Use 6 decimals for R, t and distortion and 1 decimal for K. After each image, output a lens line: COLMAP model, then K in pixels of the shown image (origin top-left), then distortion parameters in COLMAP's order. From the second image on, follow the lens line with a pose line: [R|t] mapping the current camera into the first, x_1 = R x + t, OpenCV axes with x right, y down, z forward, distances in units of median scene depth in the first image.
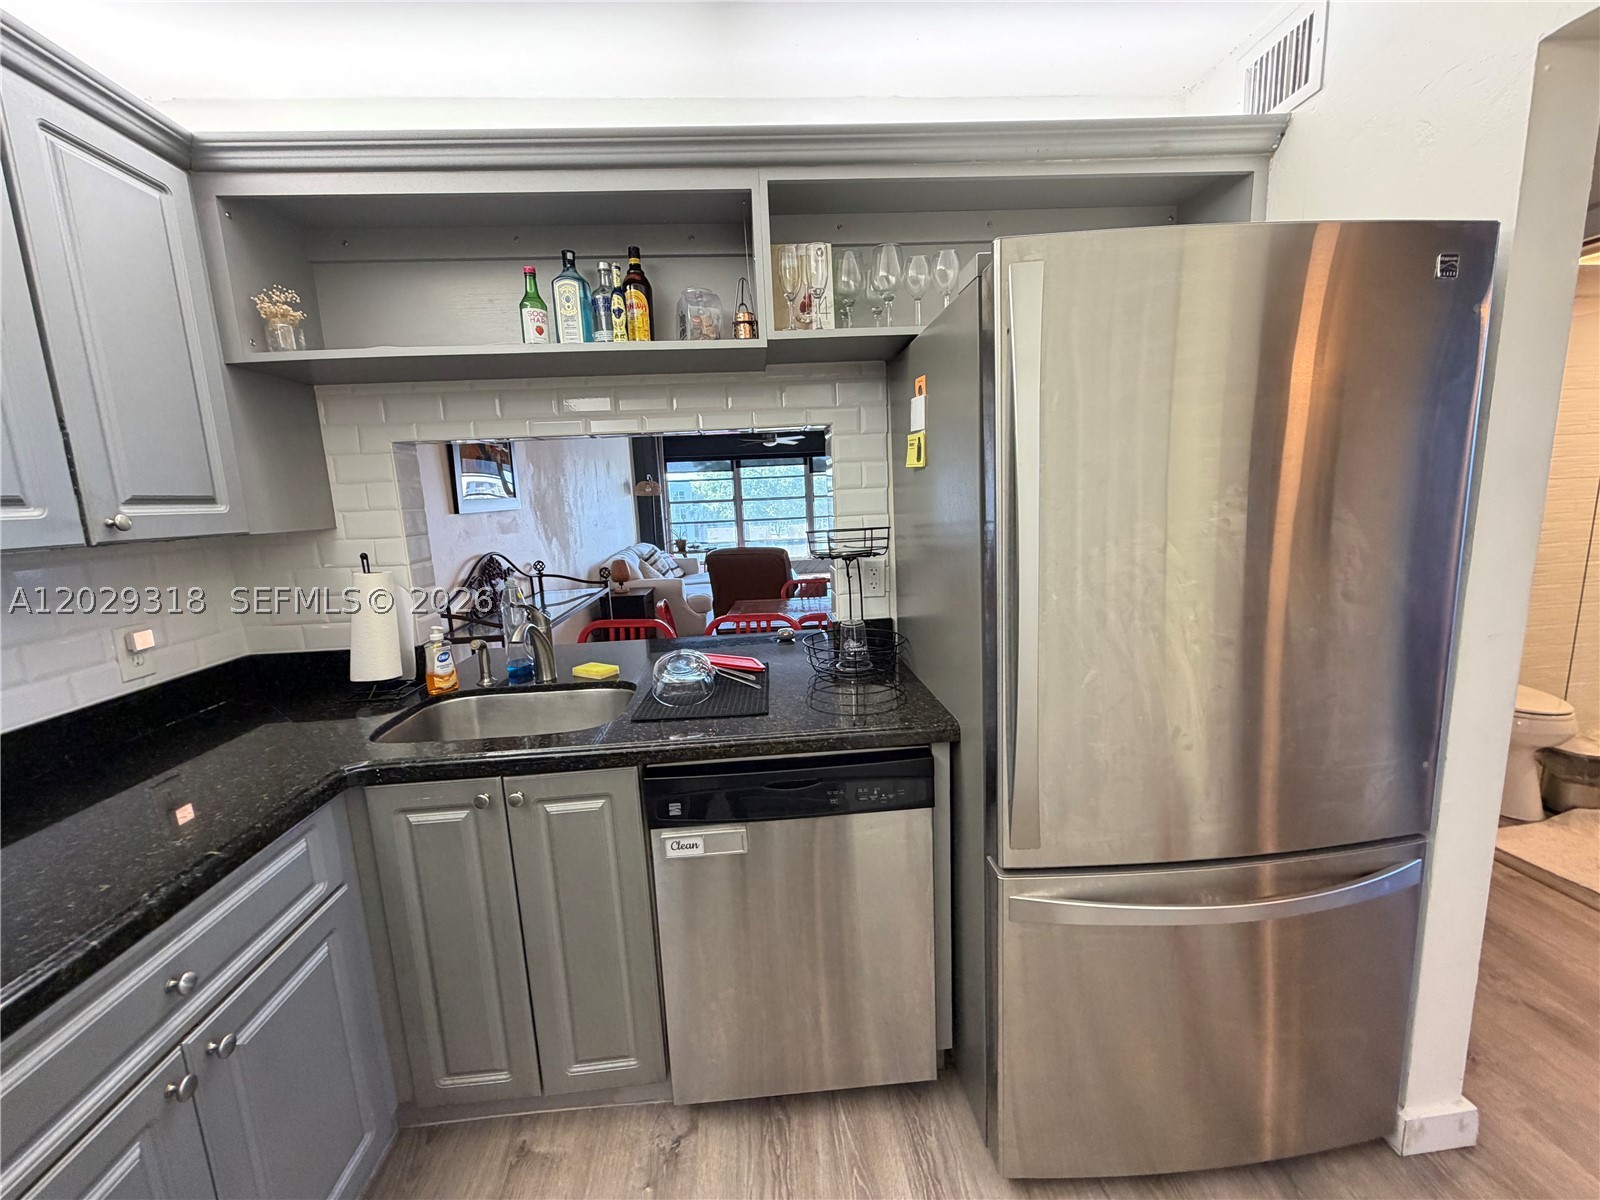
lens RADIAL K [[646.2, 0, 798.3], [0, 646.2, 596.7], [0, 0, 1]] dist [-0.001793, 0.000115]
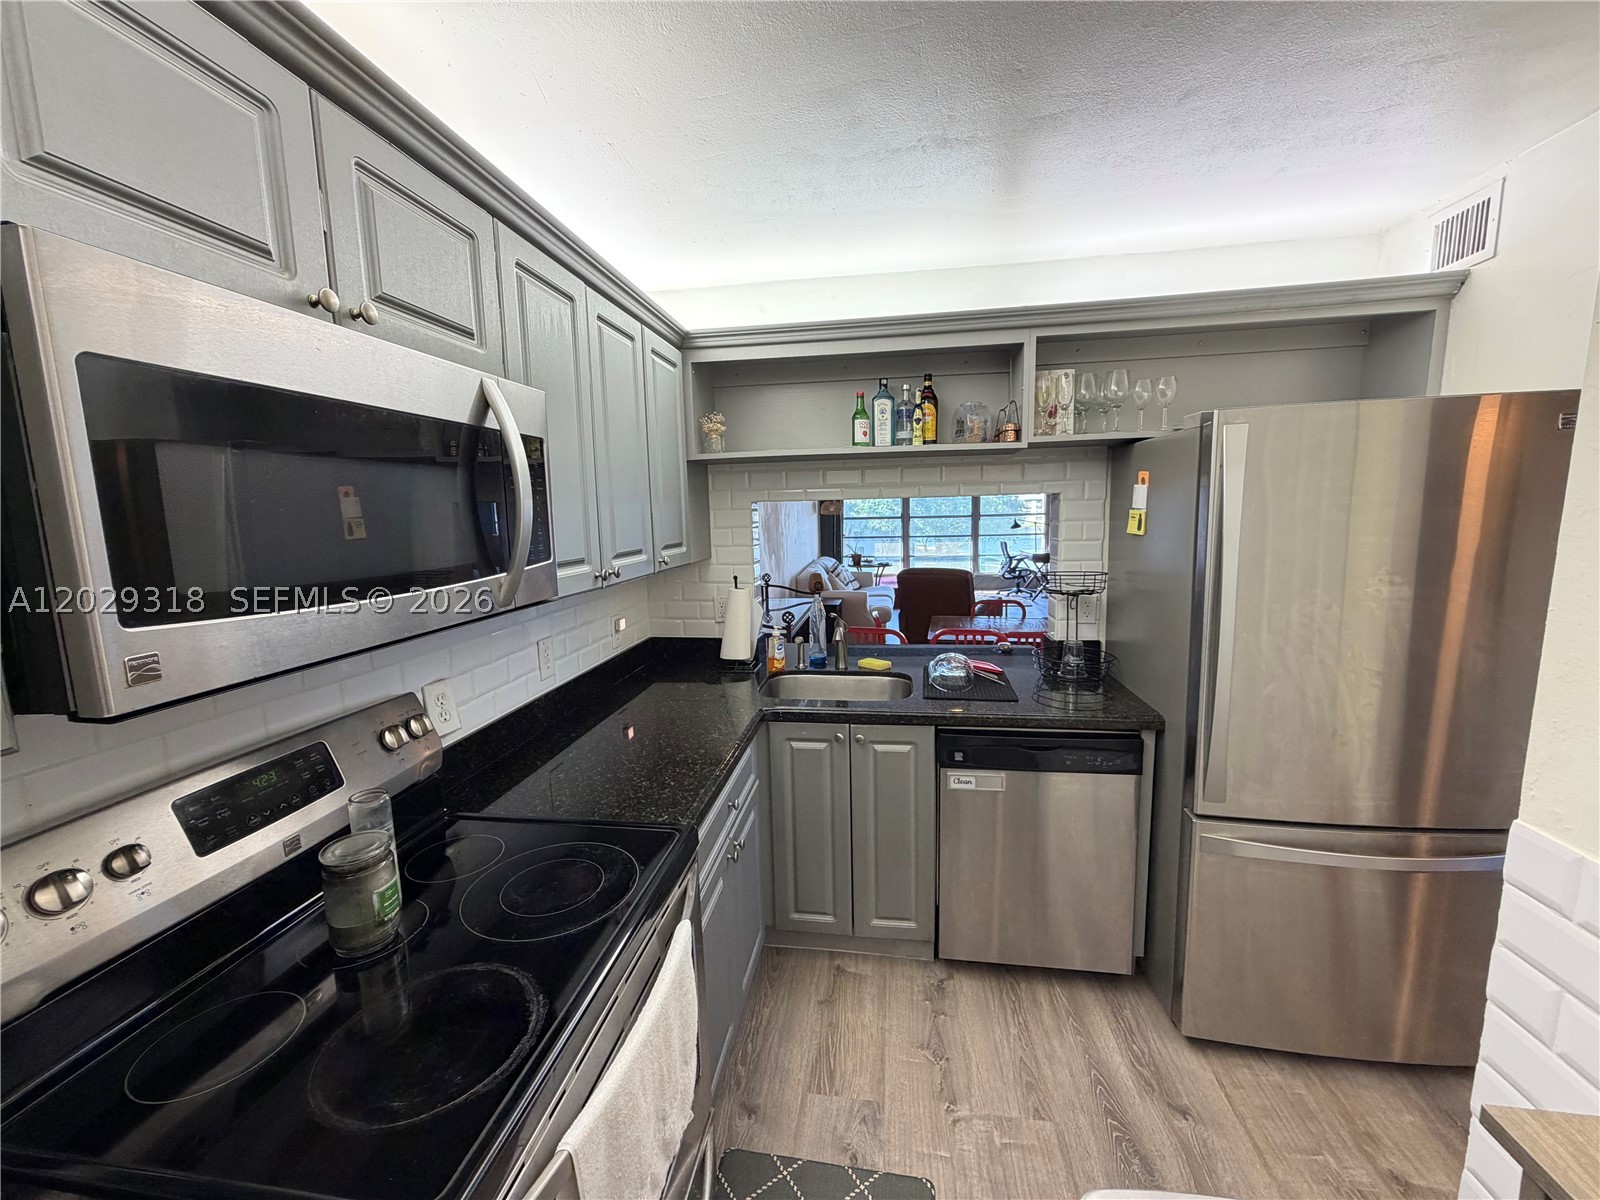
lens RADIAL K [[646.2, 0, 793.9], [0, 646.2, 597.1], [0, 0, 1]] dist [-0.001793, 0.000115]
pose [[0.973638, 0.050883, -0.222349, -0.225407], [-0.053729, 0.998533, -0.006765, -0.015945], [0.221678, 0.018533, 0.974944, -0.532291]]
